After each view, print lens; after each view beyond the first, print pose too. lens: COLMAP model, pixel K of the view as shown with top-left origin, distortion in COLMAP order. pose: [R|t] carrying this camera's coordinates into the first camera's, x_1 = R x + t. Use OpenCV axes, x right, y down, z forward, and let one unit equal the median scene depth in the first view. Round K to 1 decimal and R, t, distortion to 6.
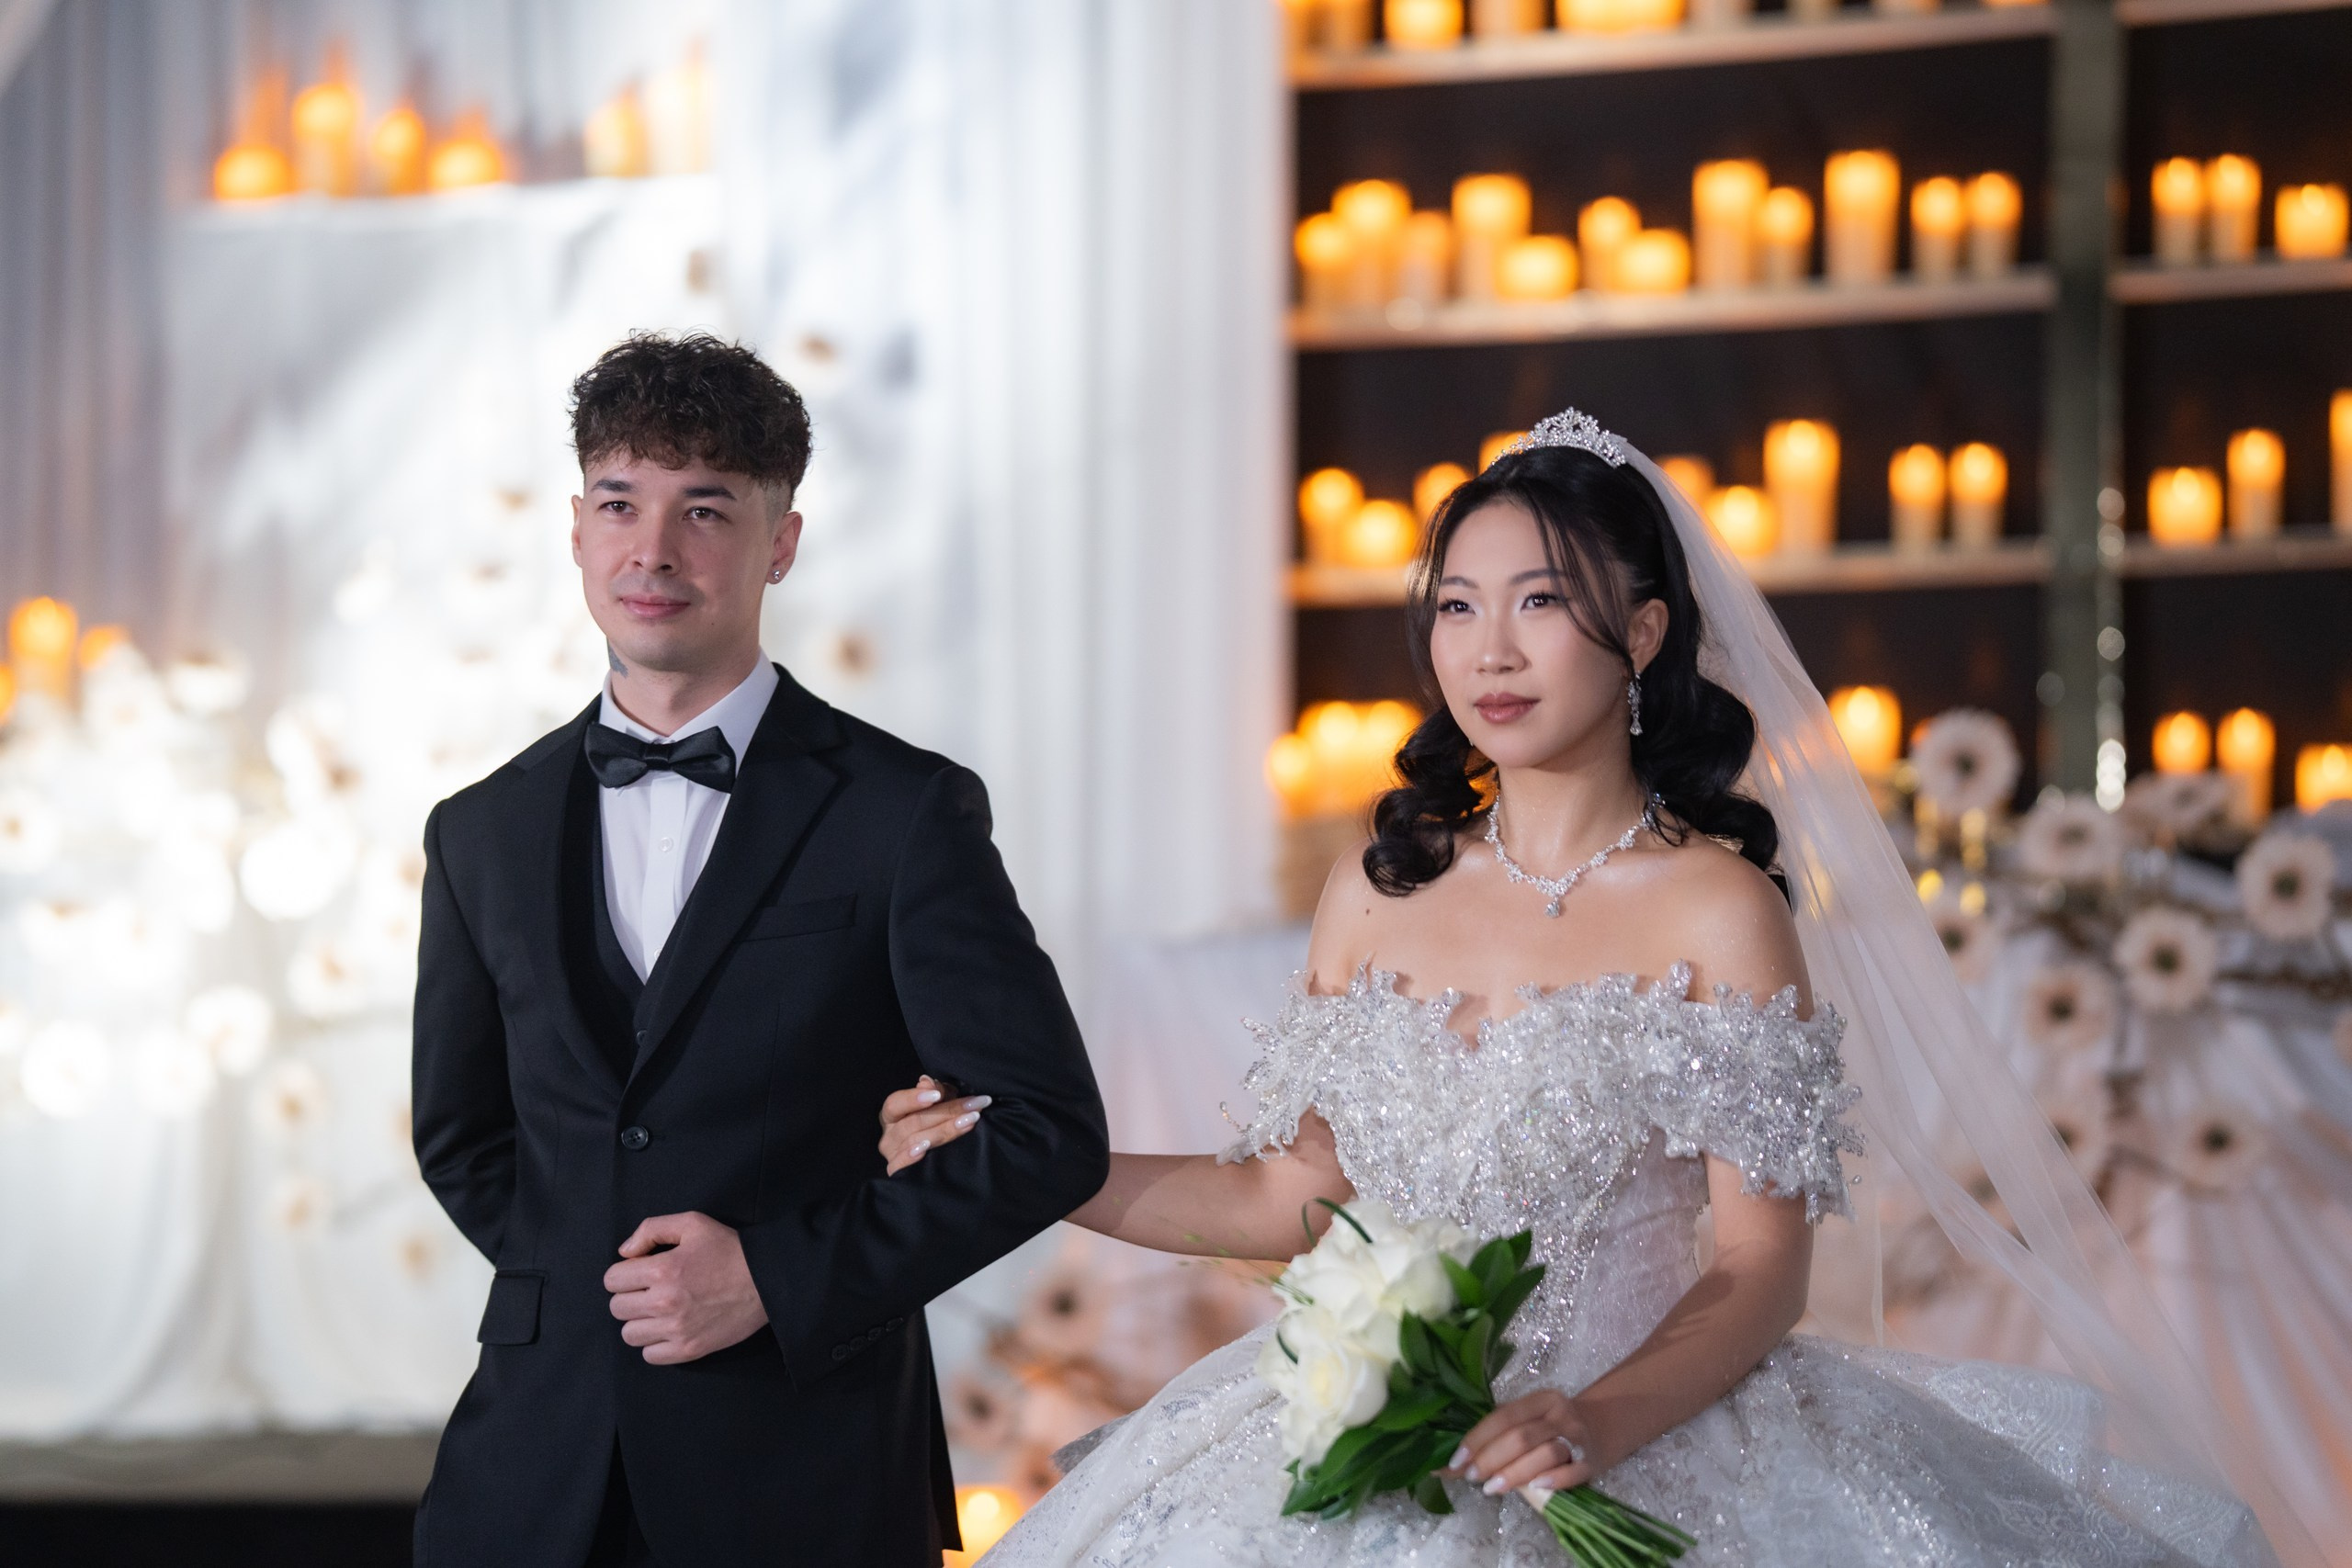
lens RADIAL K [[5672.5, 0, 1197.4], [0, 5672.5, 771.6], [0, 0, 1]] dist [0.647938, 0.000000]
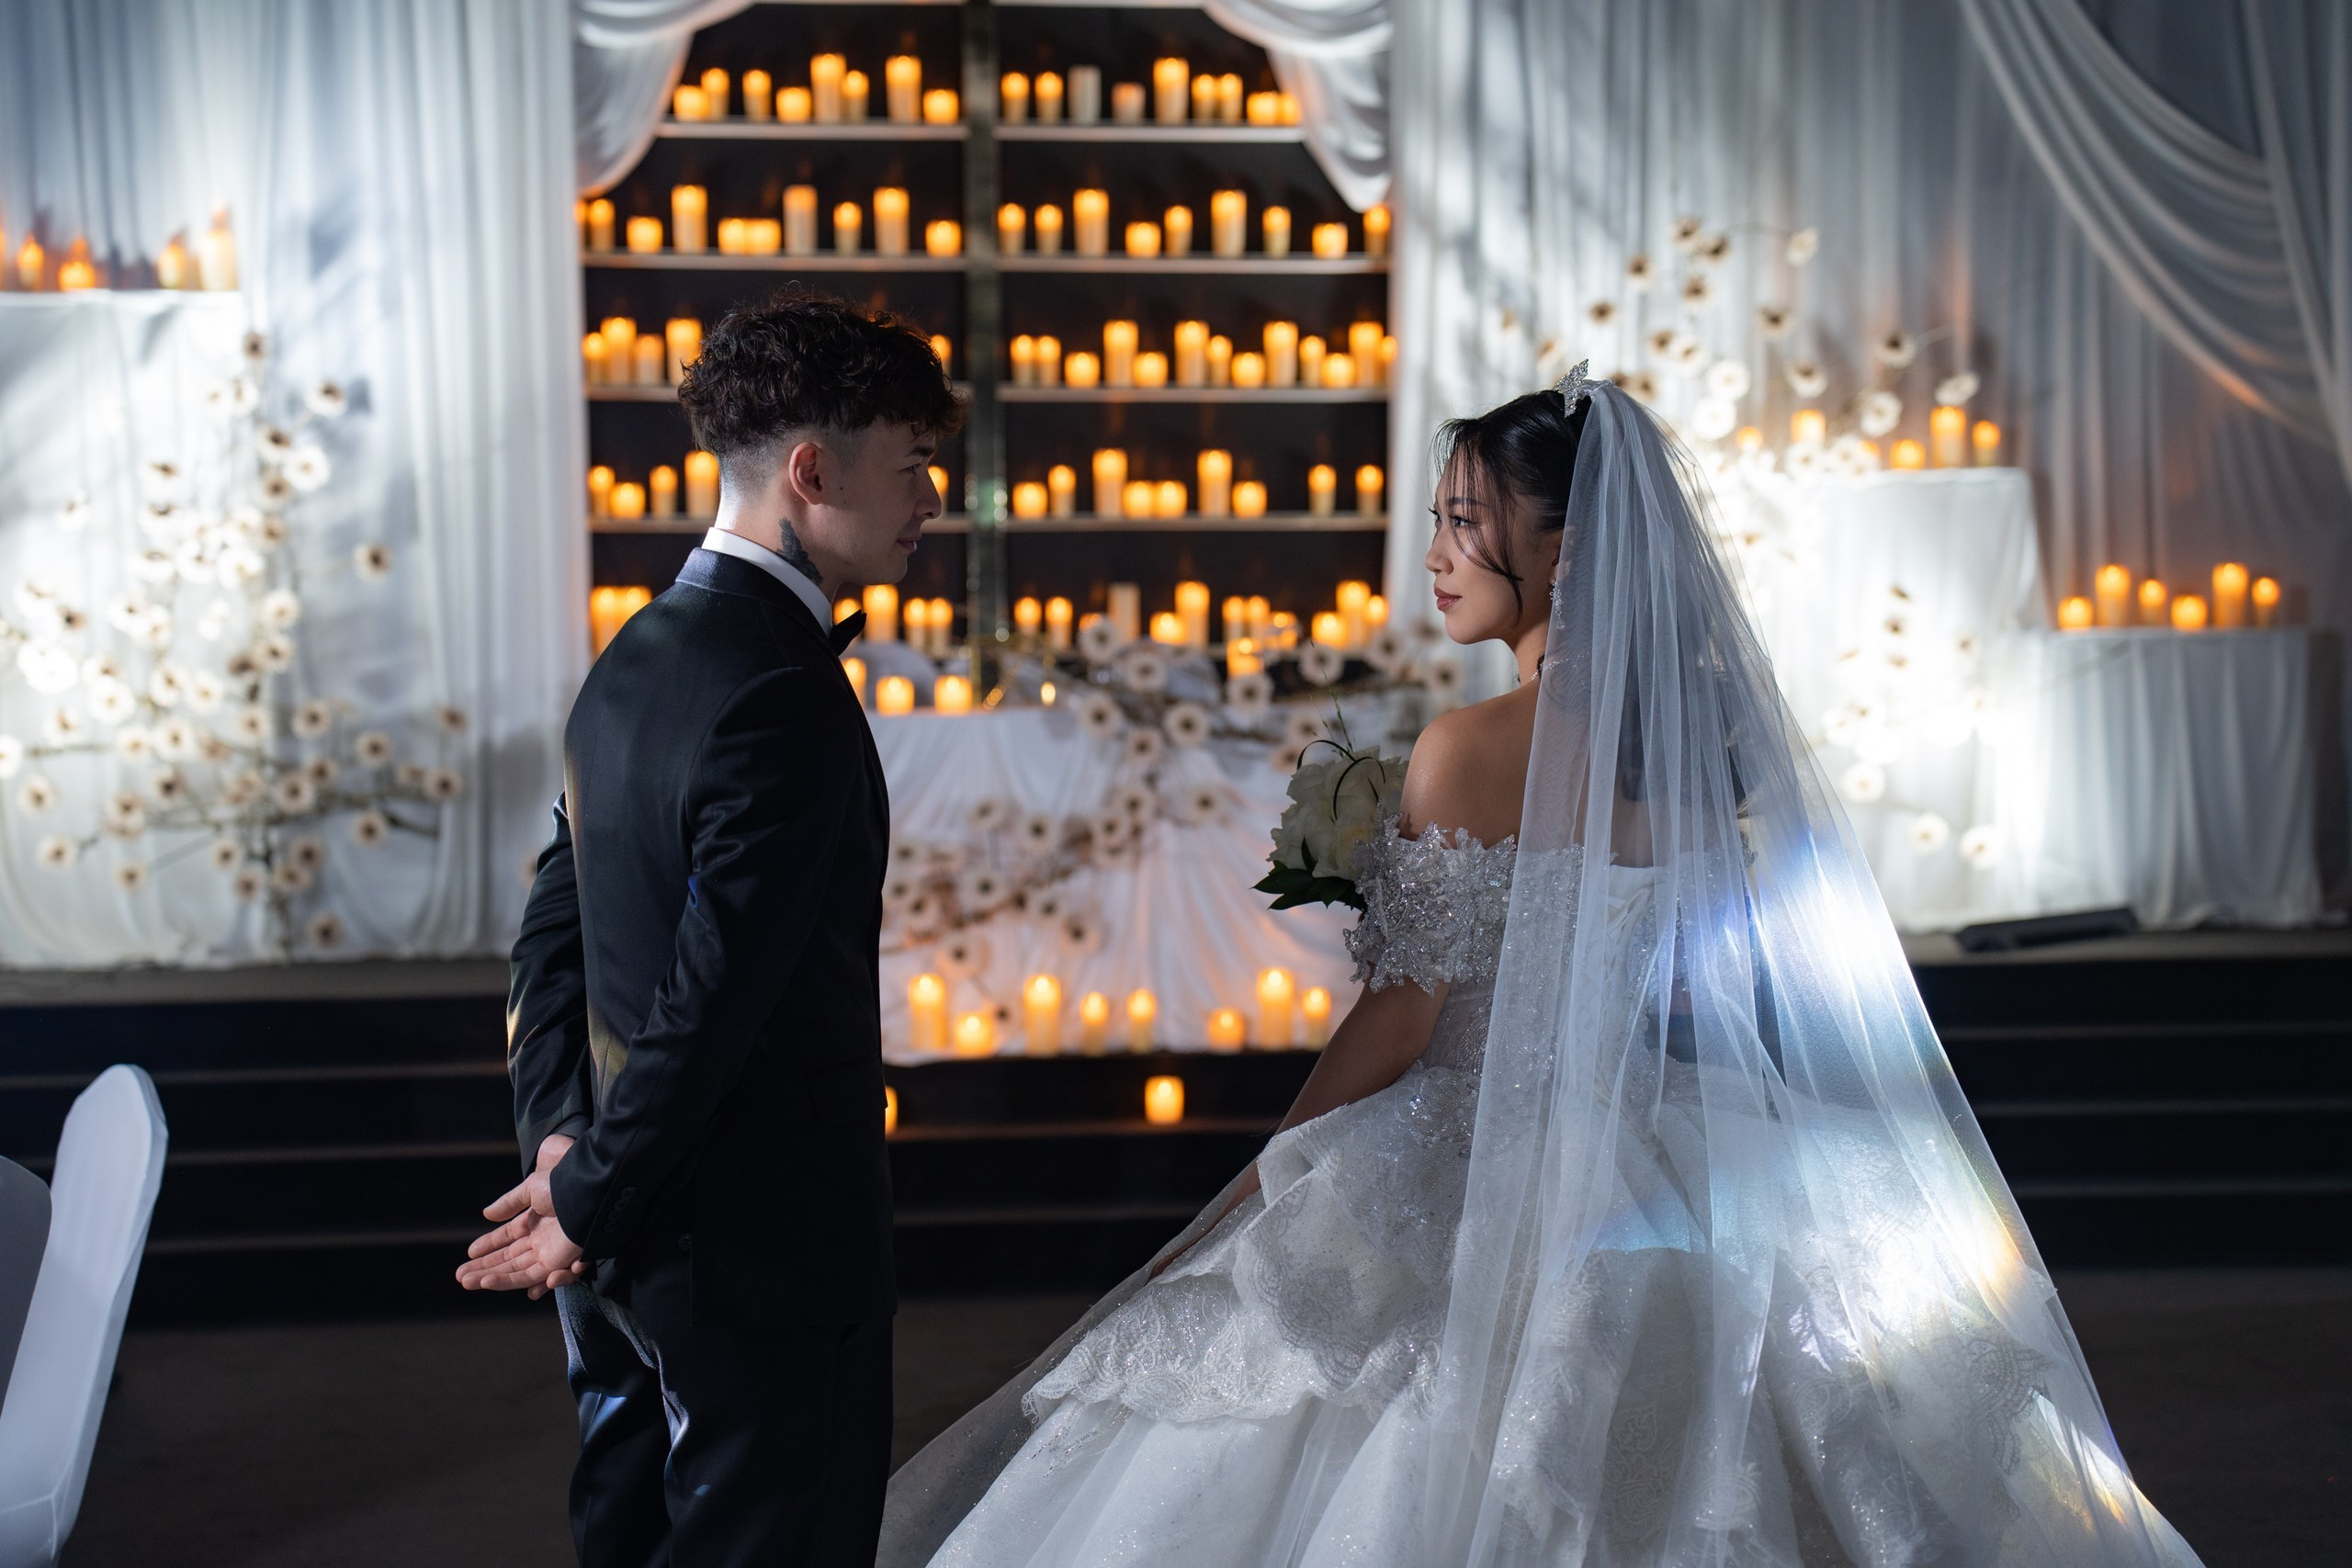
lens RADIAL K [[3482.4, 0, 1191.5], [0, 3482.4, 781.2], [0, 0, 1]] dist [0.323432, 0.000000]
pose [[0.915784, -0.016903, 0.401314, -0.289667], [-0.010714, 0.997731, 0.066473, -0.028329], [-0.401527, -0.065175, 0.913525, -0.203502]]
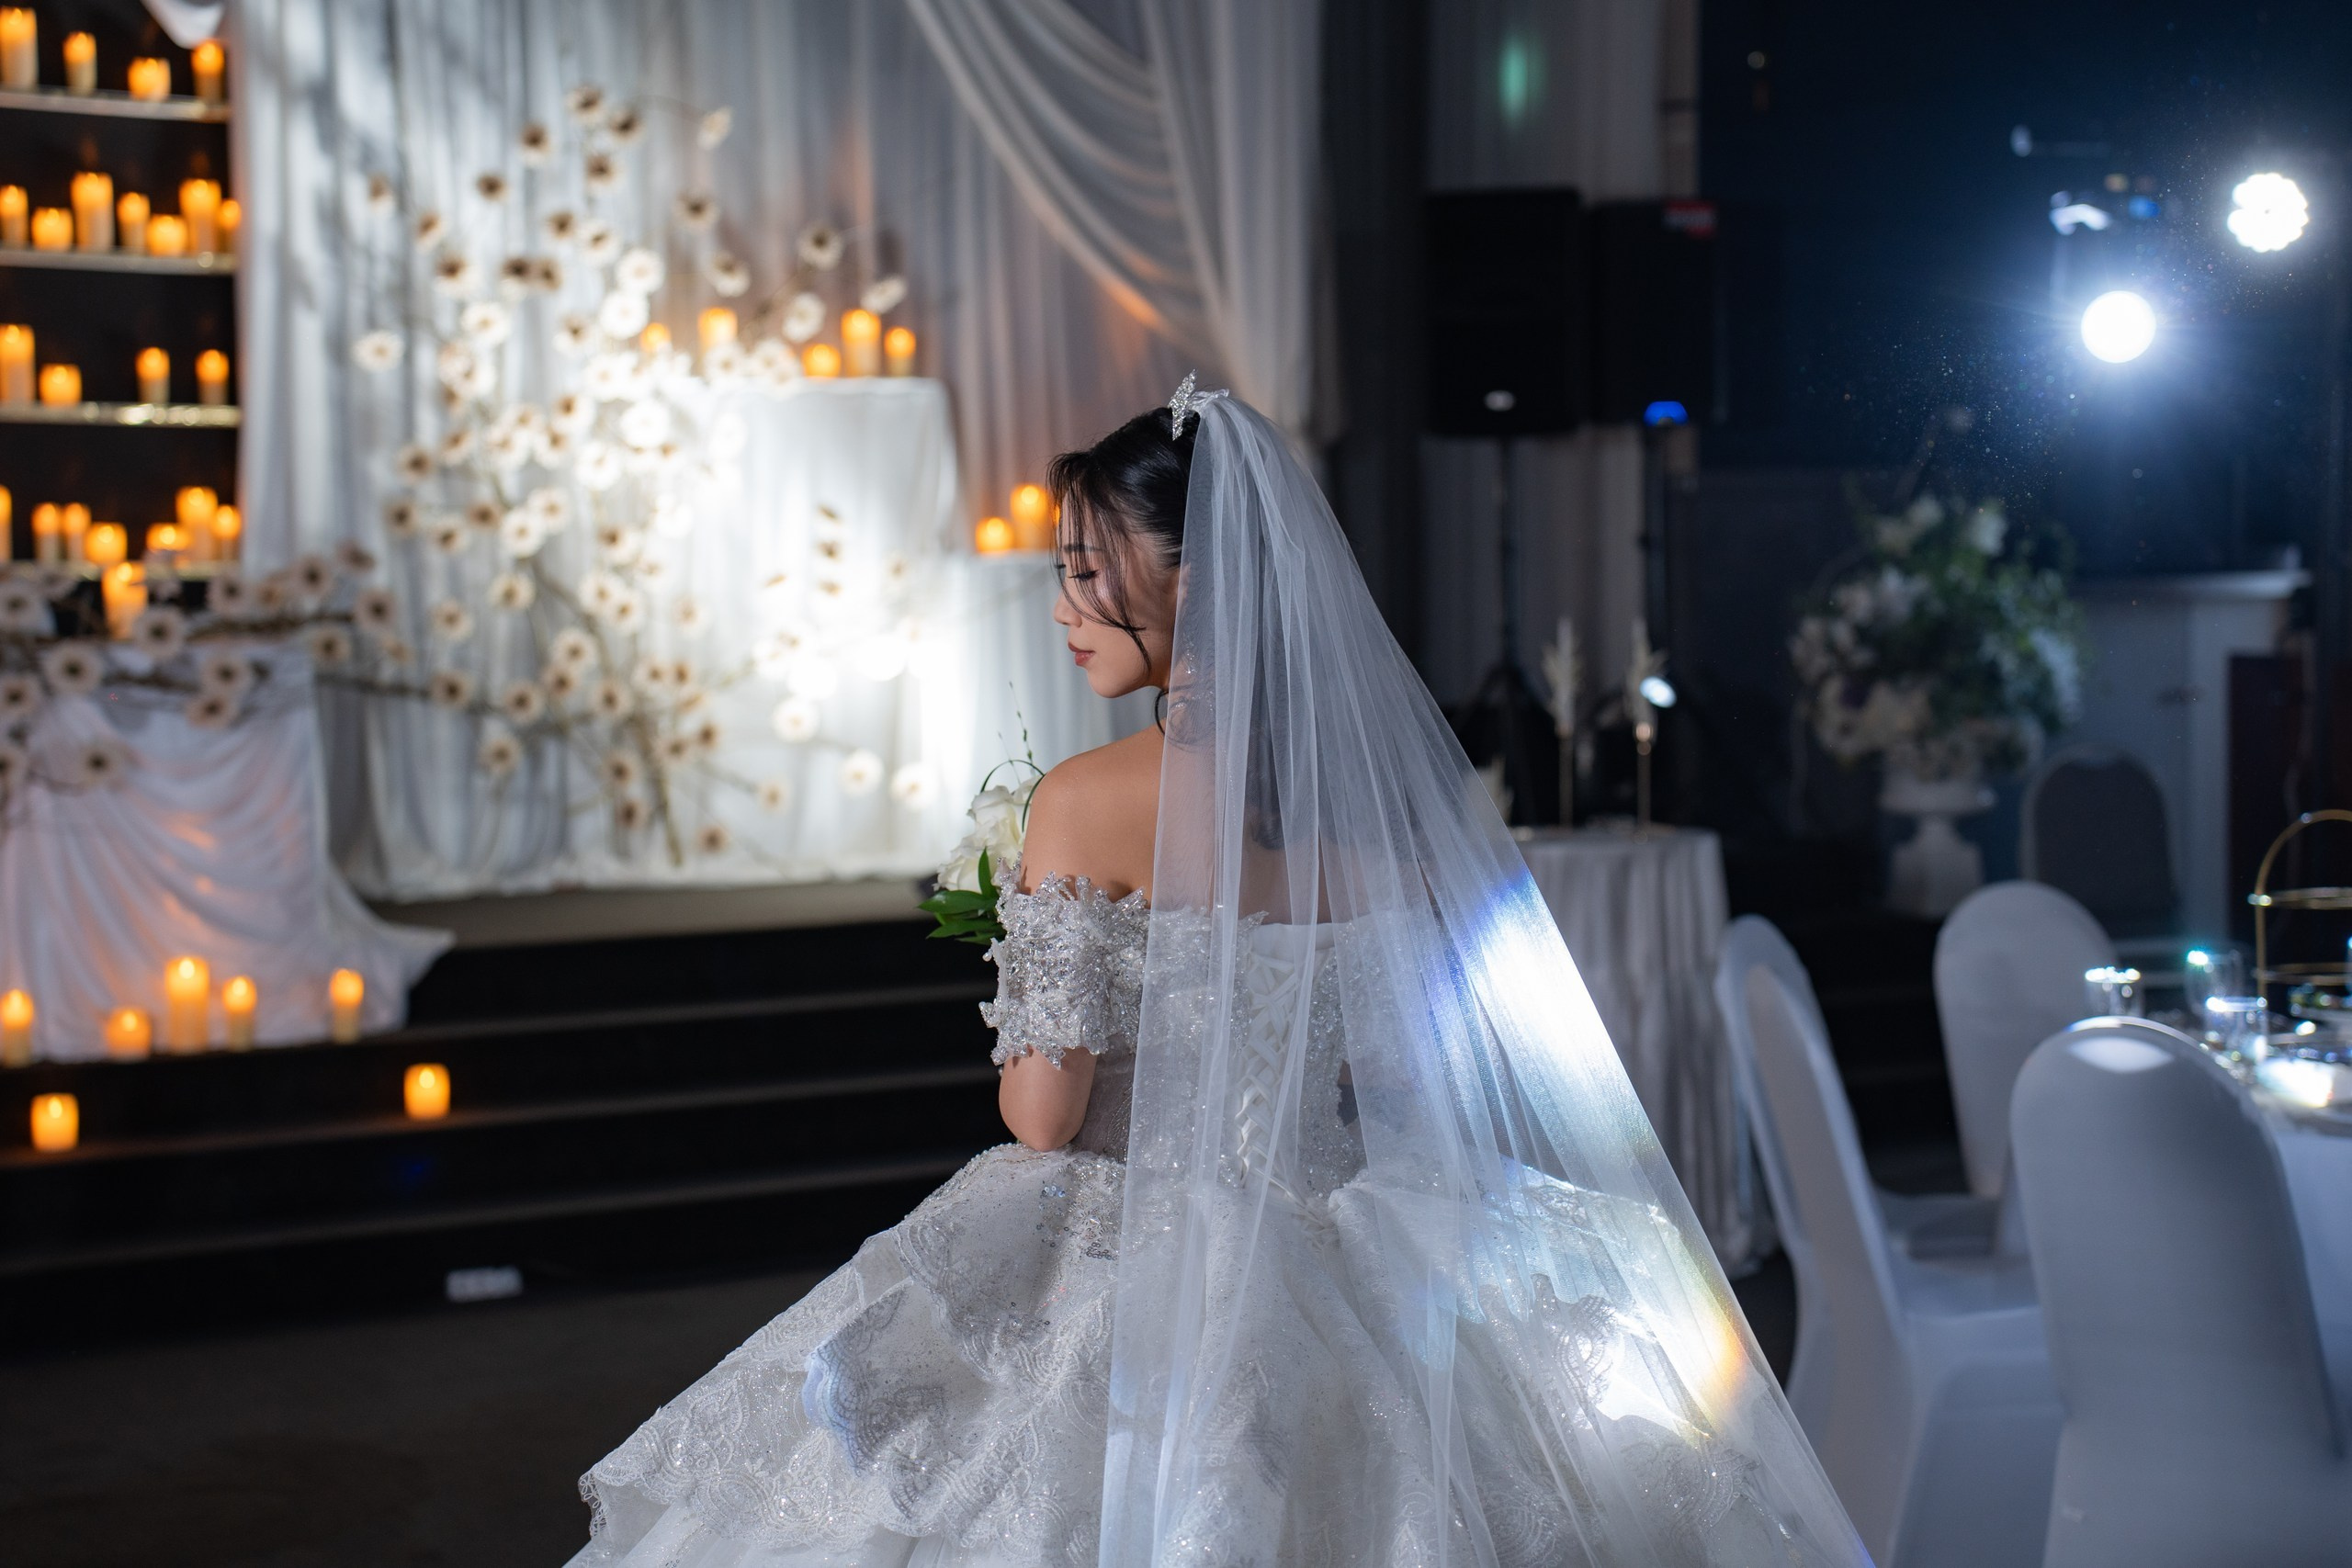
lens RADIAL K [[3843.2, 0, 1147.9], [0, 3843.2, 784.0], [0, 0, 1]] dist [0.336972, 0.000000]
pose [[0.715230, -0.045557, 0.697403, -0.363865], [-0.022714, 0.995831, 0.088346, -0.039896], [-0.698520, -0.079028, 0.711213, -0.133885]]
